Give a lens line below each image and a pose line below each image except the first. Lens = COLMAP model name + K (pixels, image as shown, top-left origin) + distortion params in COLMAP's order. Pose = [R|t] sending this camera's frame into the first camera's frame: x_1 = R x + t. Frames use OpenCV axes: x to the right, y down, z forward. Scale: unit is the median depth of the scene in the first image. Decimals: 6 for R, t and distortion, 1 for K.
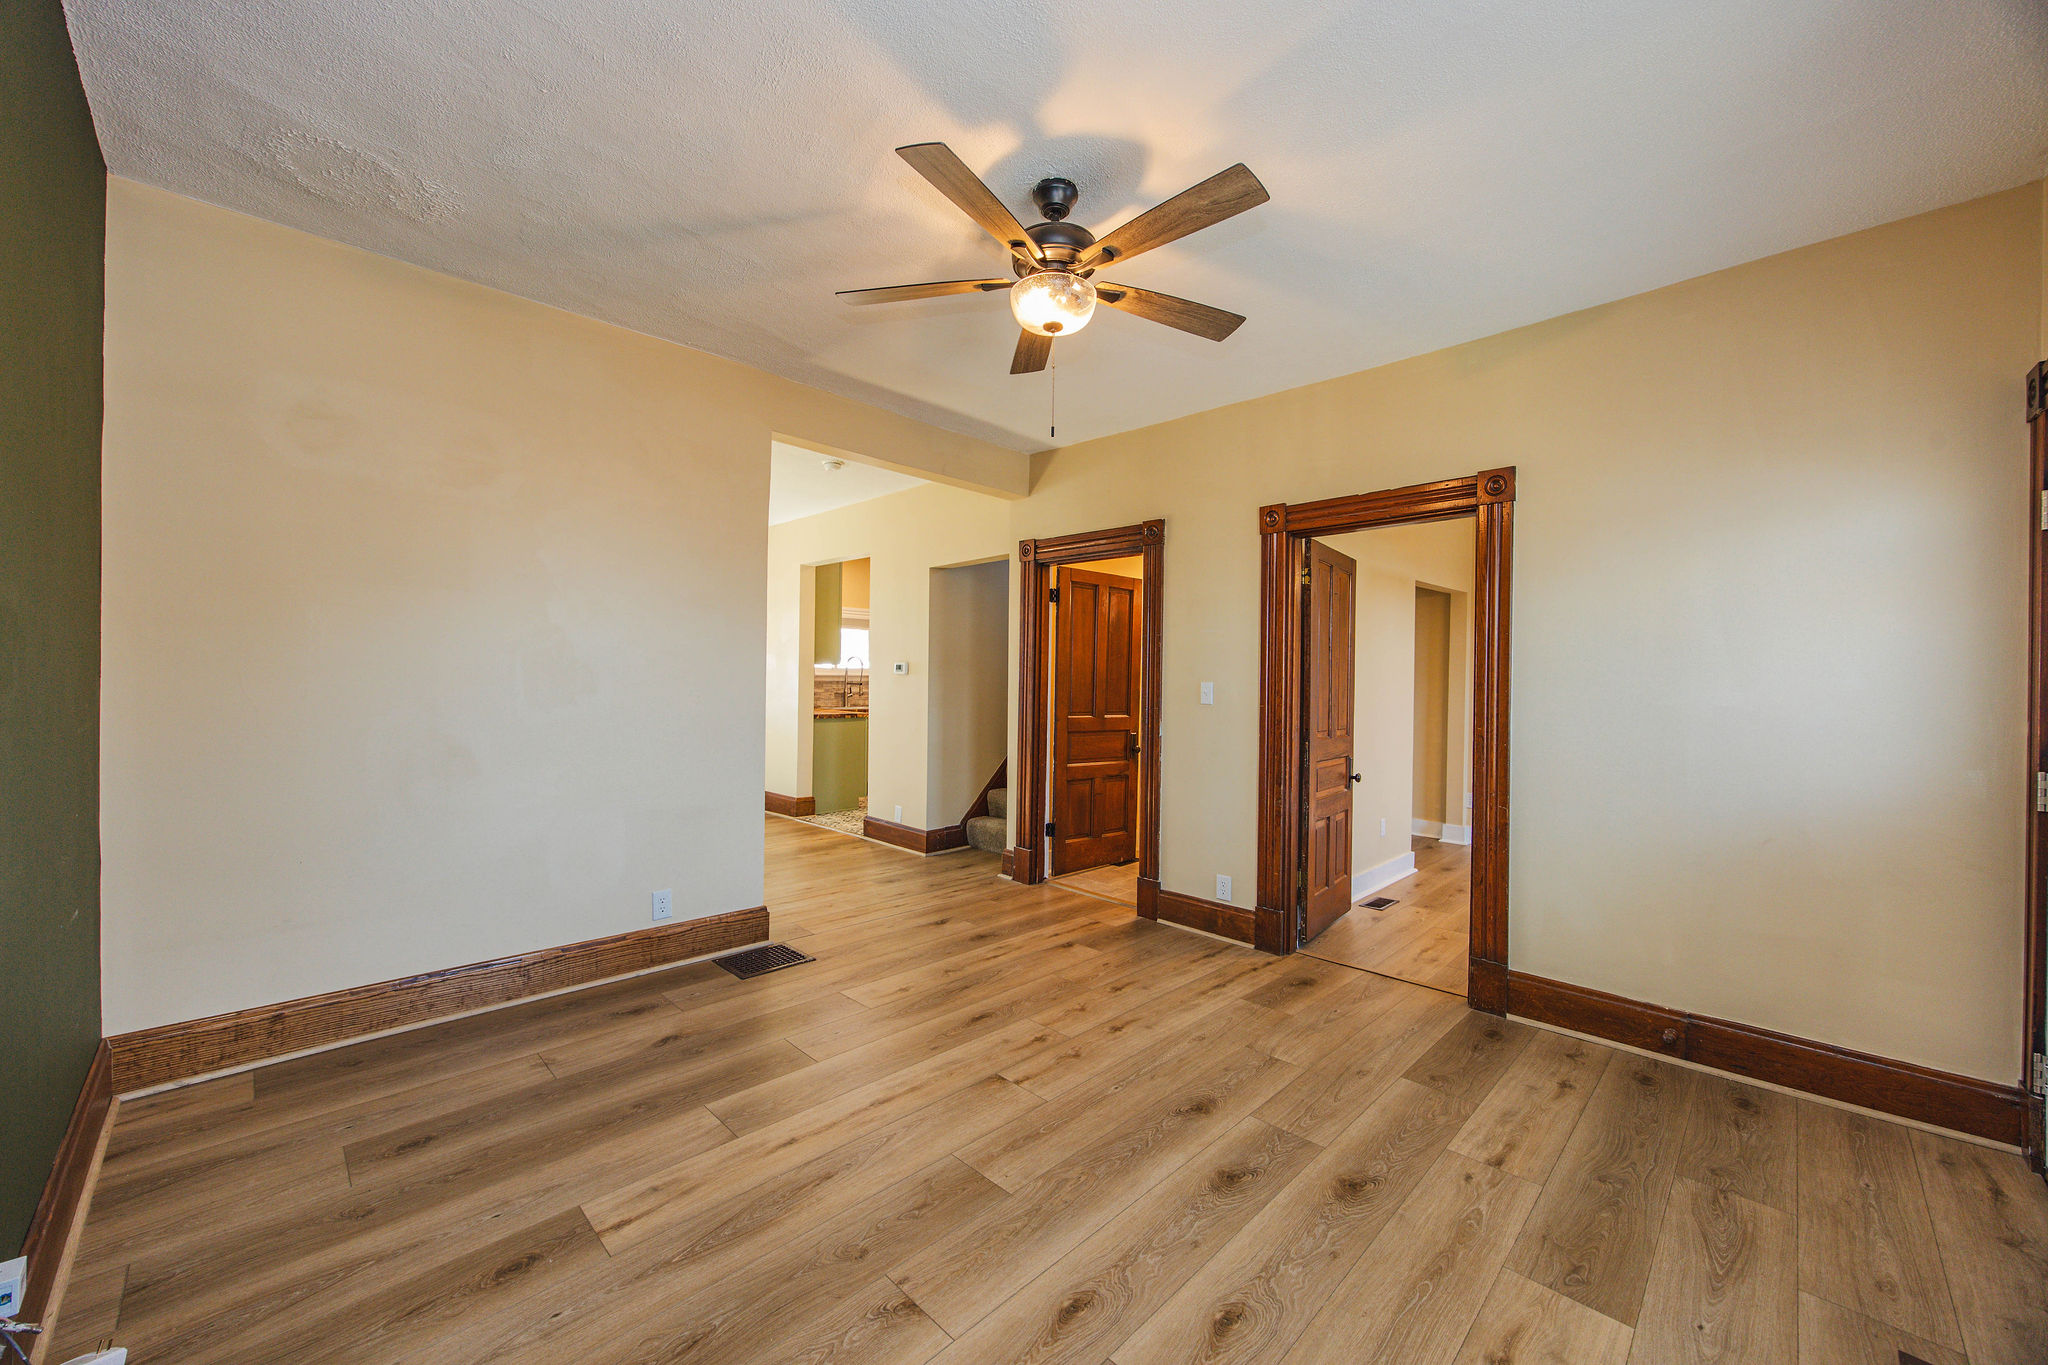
lens RADIAL K [[776.8, 0, 1025.4], [0, 776.8, 679.3], [0, 0, 1]] dist [-0.001951, -0.000302]
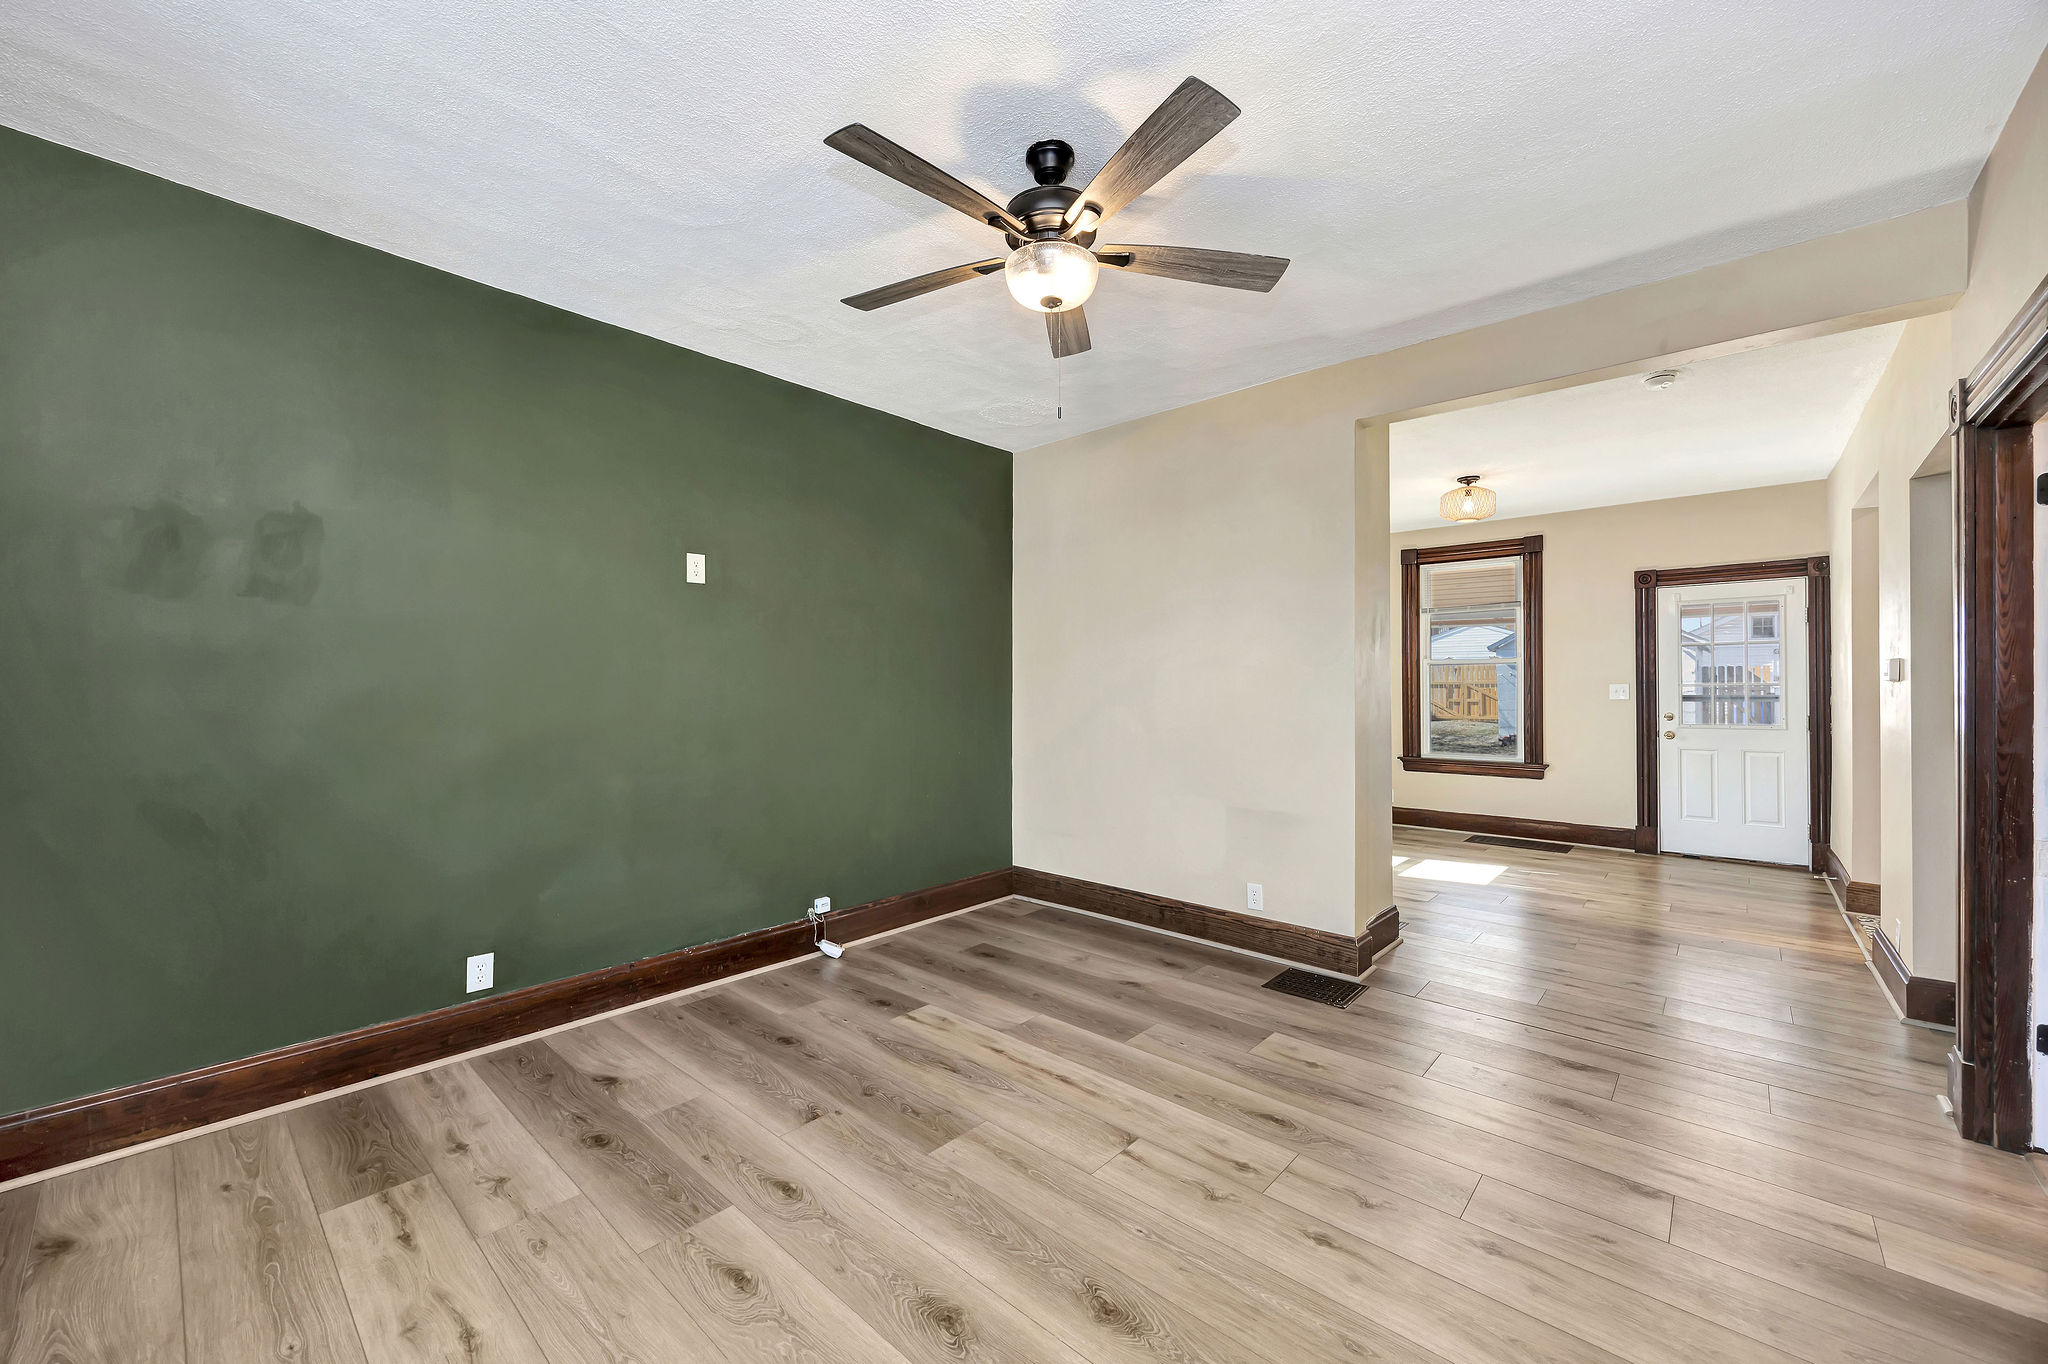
lens RADIAL K [[791.1, 0, 1022.3], [0, 791.1, 672.8], [0, 0, 1]] dist [-0.001724, -0.000080]
pose [[0.047085, -0.033342, -0.998334, 0.956364], [0.001425, 0.999444, -0.033312, 0.014176], [0.998890, 0.000145, 0.047107, 0.912621]]
